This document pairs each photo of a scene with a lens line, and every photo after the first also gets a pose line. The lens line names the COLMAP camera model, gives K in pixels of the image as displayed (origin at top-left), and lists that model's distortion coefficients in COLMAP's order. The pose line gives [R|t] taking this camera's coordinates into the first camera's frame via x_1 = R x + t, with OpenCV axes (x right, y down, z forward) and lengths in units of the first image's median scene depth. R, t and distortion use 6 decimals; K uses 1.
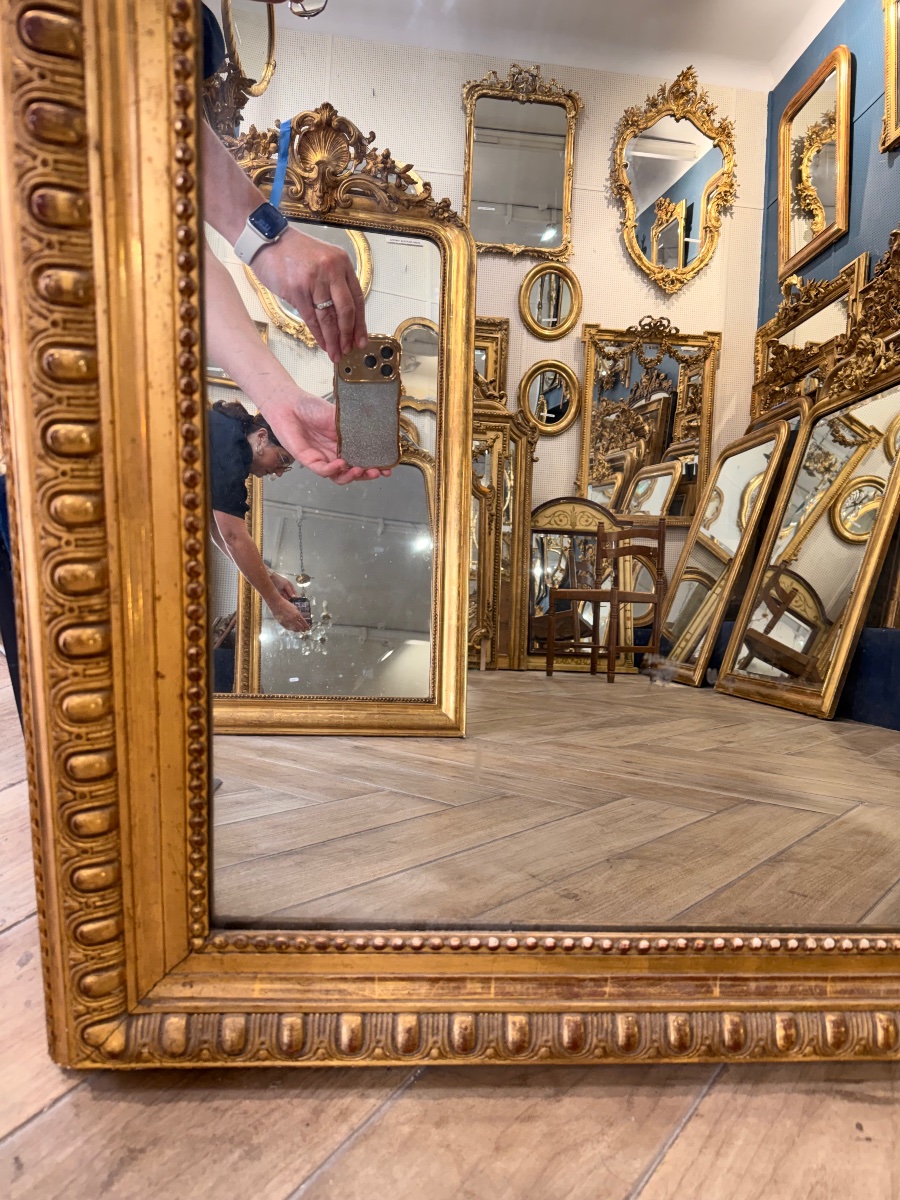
lens RADIAL K [[828.3, 0, 450.0], [0, 828.3, 600.0], [0, 0, 1]] dist [-0.035796, -0.000967]
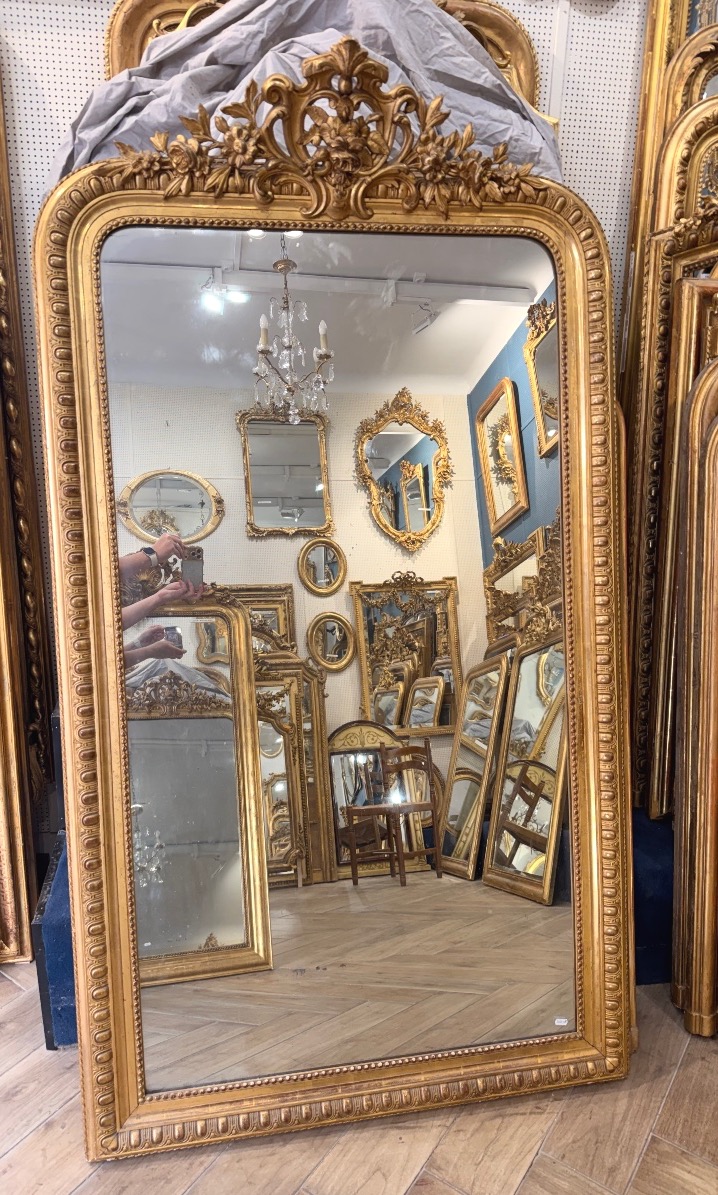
lens RADIAL K [[818.7, 0, 343.6], [0, 818.7, 603.7], [0, 0, 1]] dist [-0.009965, -0.003909]
pose [[0.989785, -0.111003, 0.089466, 0.036388], [0.125862, 0.975095, -0.182616, -0.074439], [-0.066967, 0.192011, 0.979105, -0.244821]]
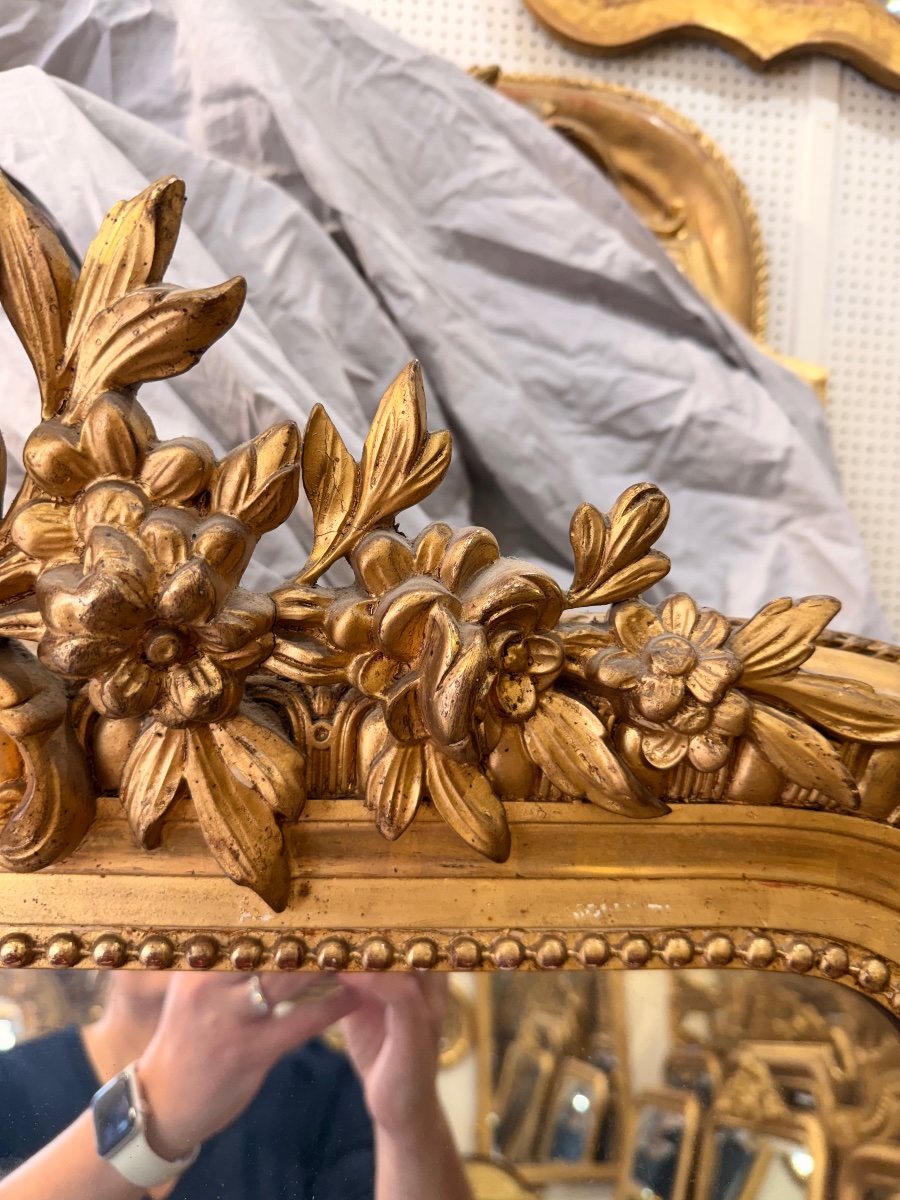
lens RADIAL K [[828.3, 0, 450.0], [0, 828.3, 600.0], [0, 0, 1]] dist [-0.035796, -0.000967]
pose [[0.998892, -0.042358, 0.020493, 0.137157], [0.047053, 0.895155, -0.443265, -0.278841], [0.000432, 0.443738, 0.896156, -0.005948]]
